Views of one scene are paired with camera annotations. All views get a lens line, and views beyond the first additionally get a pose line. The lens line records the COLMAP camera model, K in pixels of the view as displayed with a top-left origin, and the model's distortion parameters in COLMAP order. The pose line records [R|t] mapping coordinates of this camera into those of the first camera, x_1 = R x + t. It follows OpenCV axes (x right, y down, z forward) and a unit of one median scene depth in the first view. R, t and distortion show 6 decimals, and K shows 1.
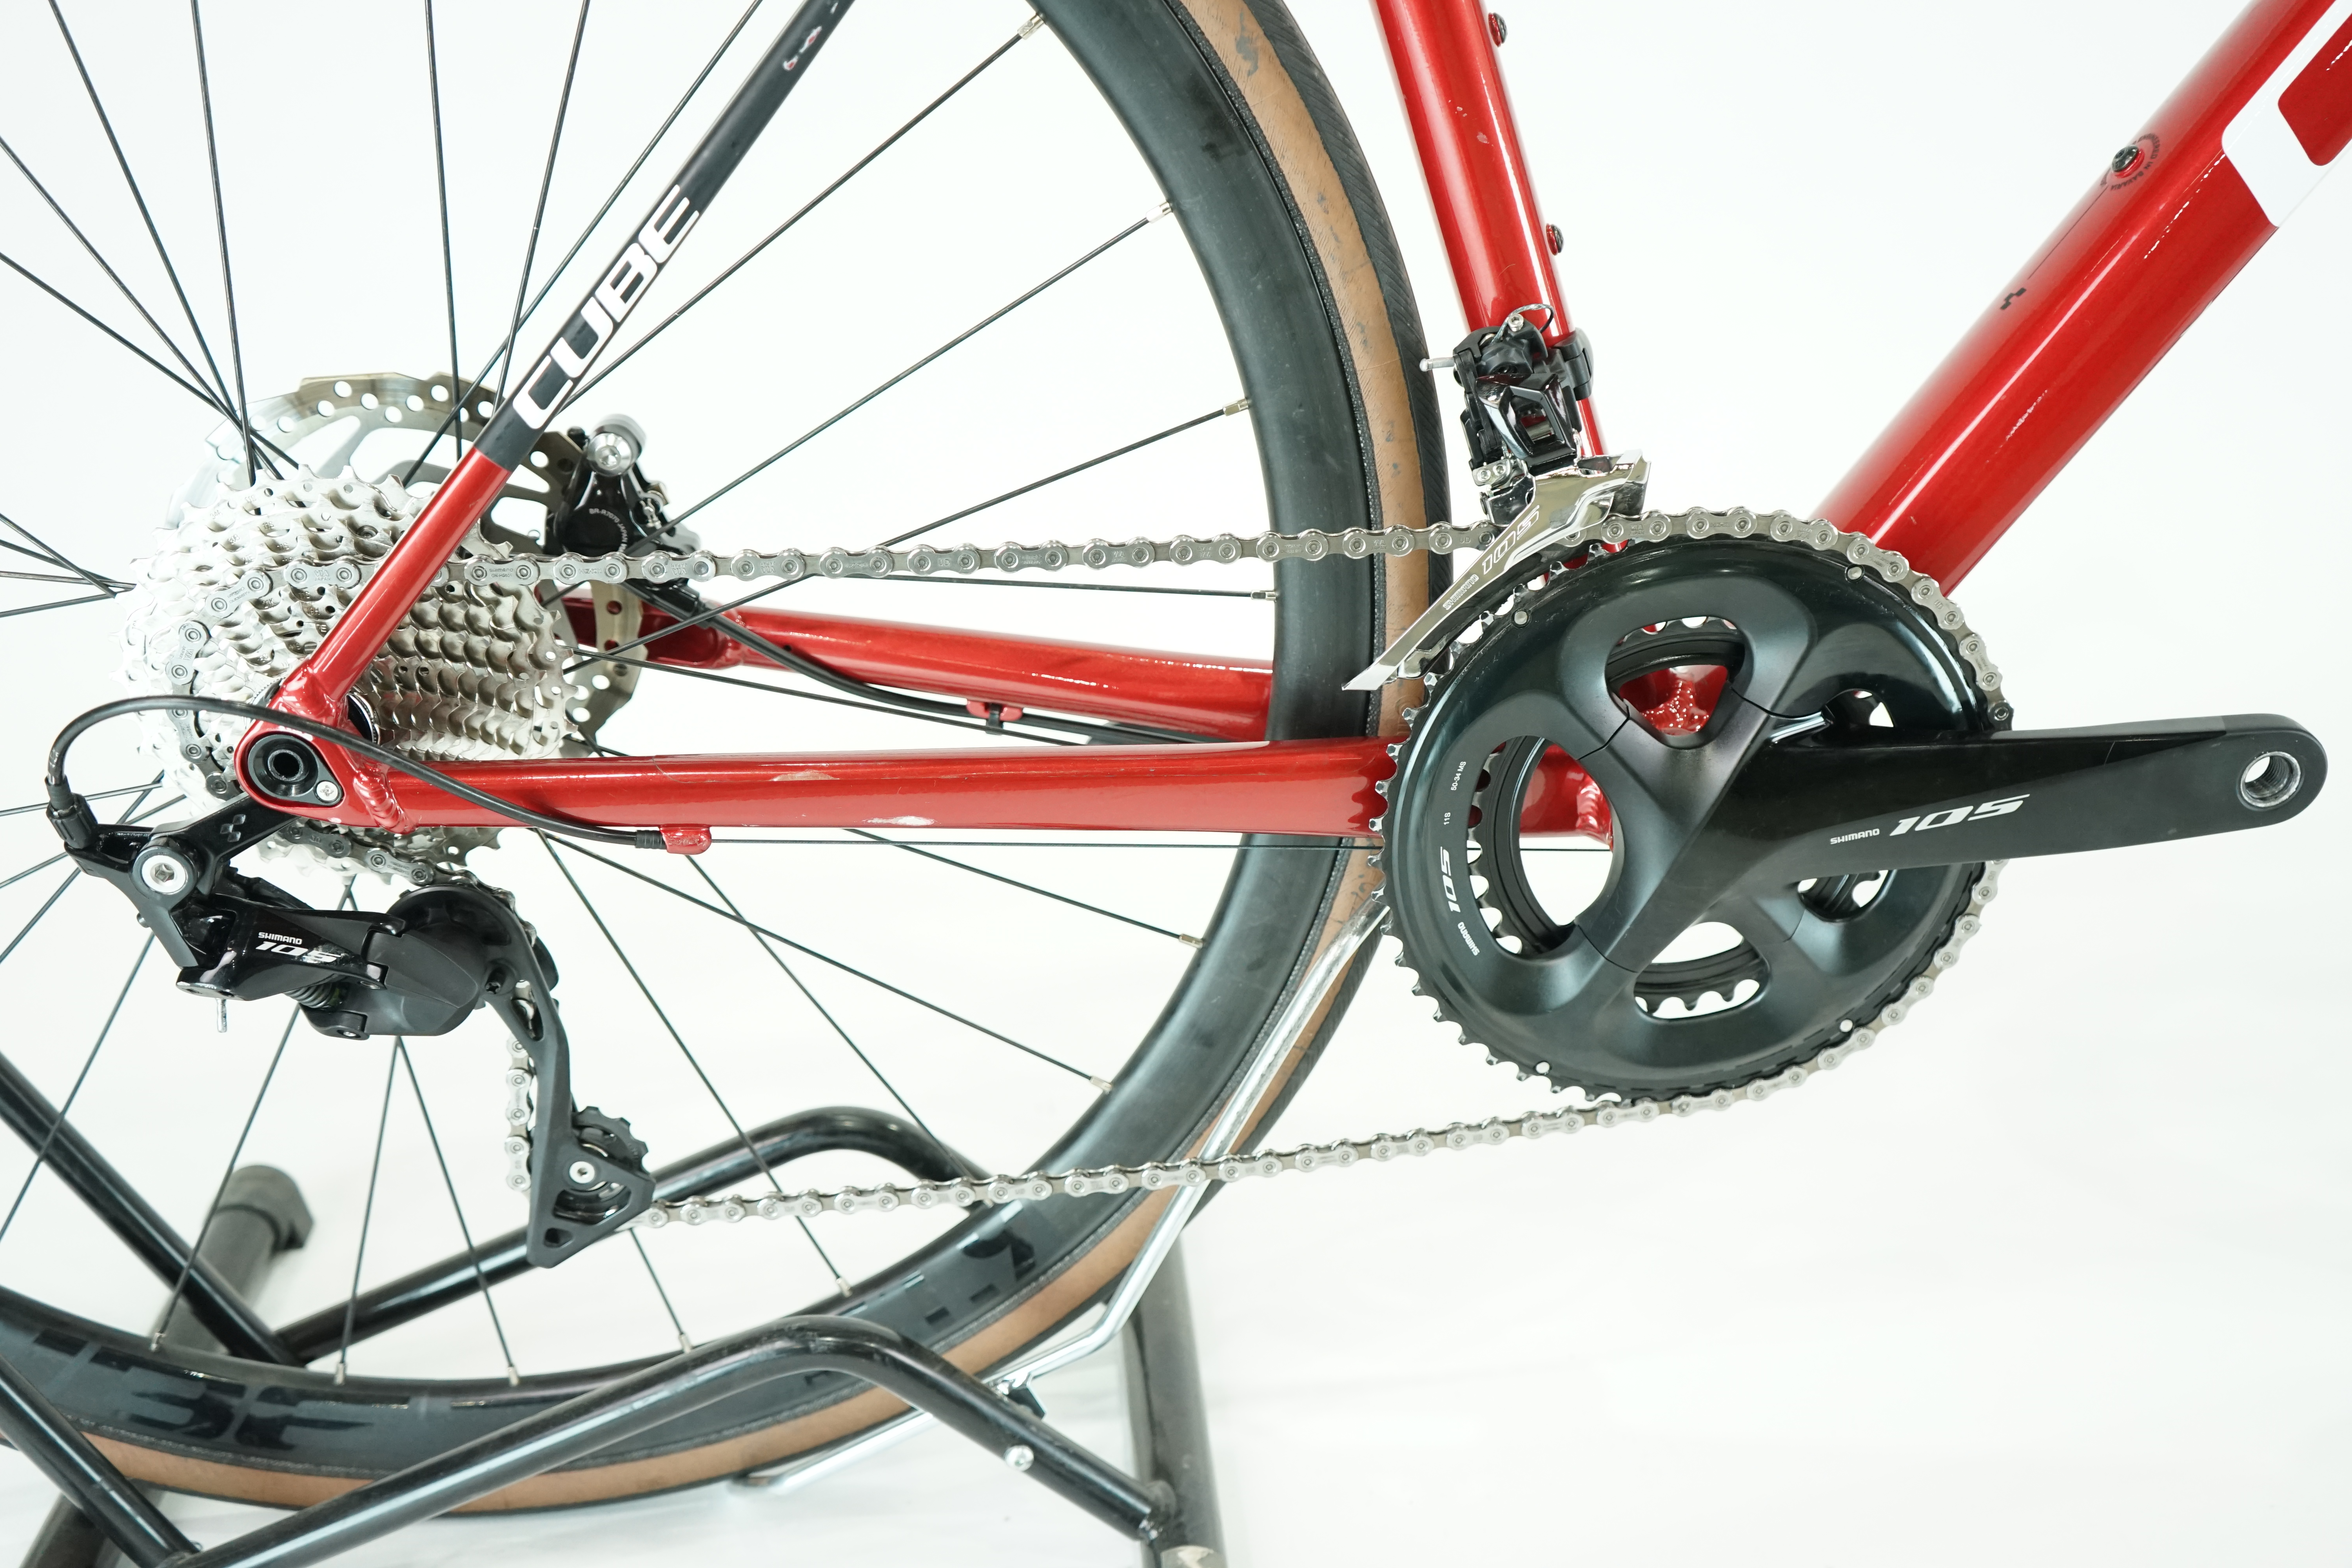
lens RADIAL K [[2170.5, 0, 1176.0], [0, 2170.5, 784.0], [0, 0, 1]] dist [-0.009532, -0.004213]
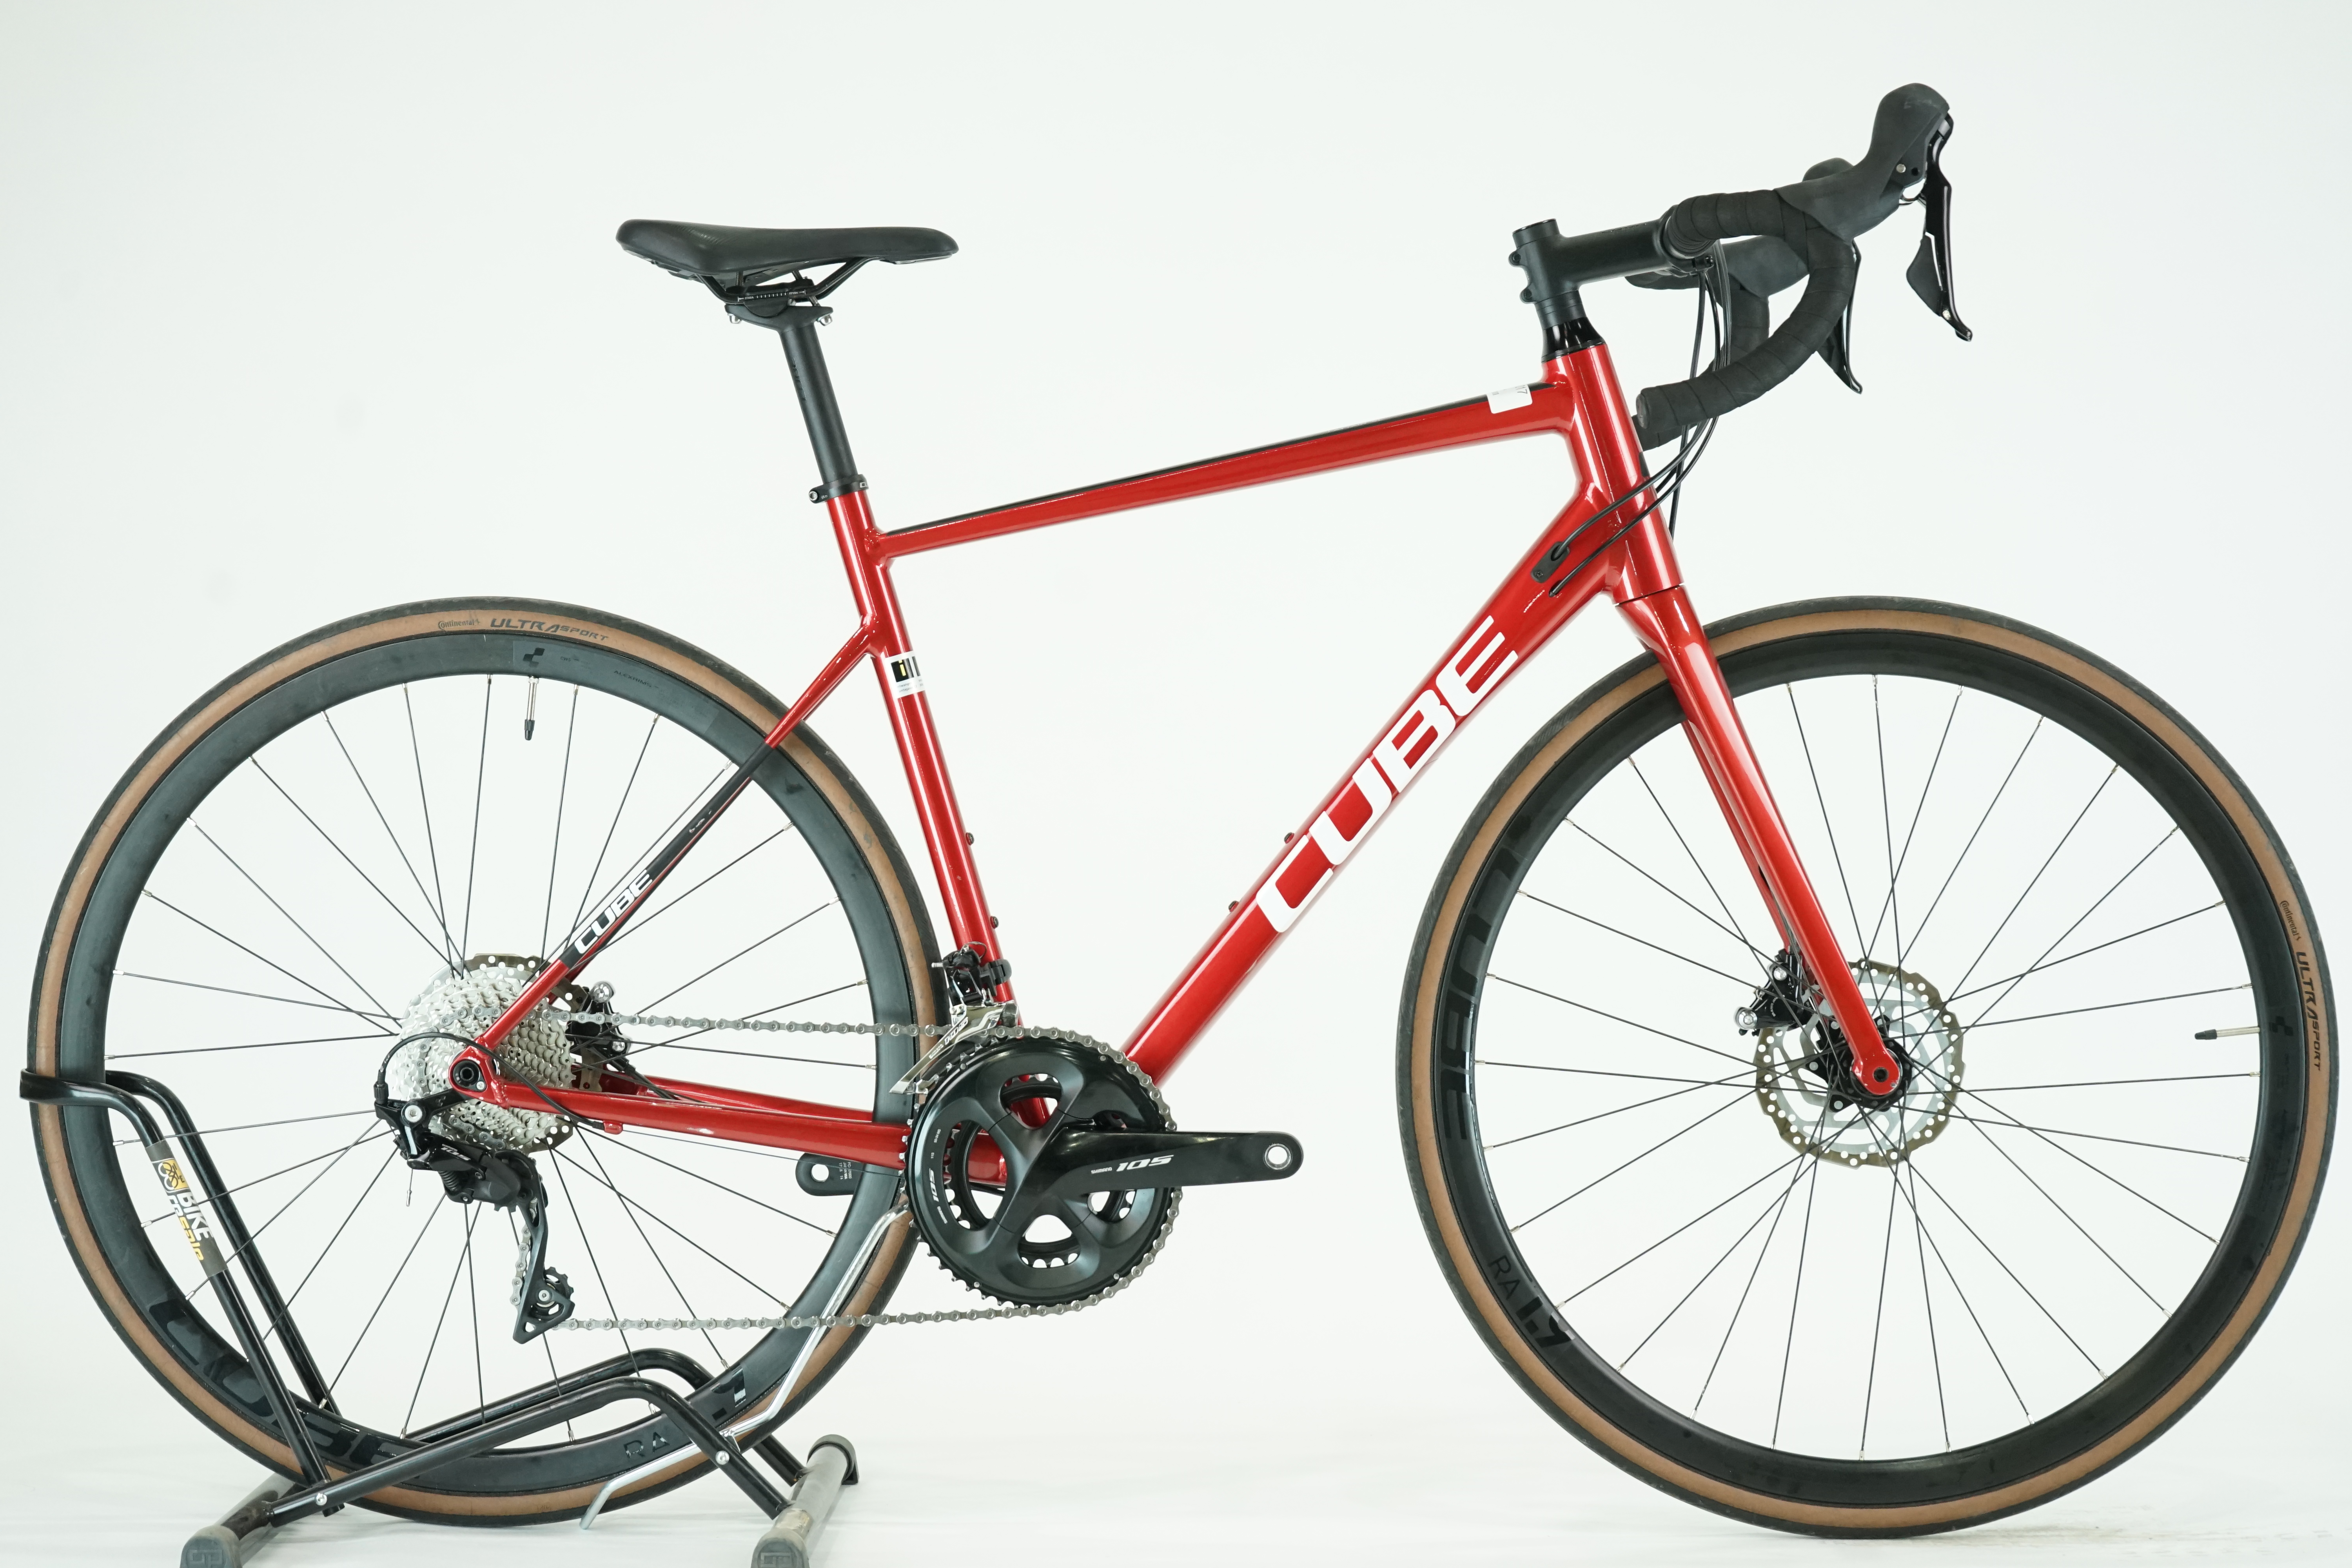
lens RADIAL K [[4495.2, 0, 1176.0], [0, 4495.2, 784.0], [0, 0, 1]] dist [-0.082823, 0.028458]
pose [[0.993311, 0.054240, -0.101937, 0.836546], [-0.088891, 0.922651, -0.375251, 1.403887], [0.073698, 0.381802, 0.921301, -3.498963]]
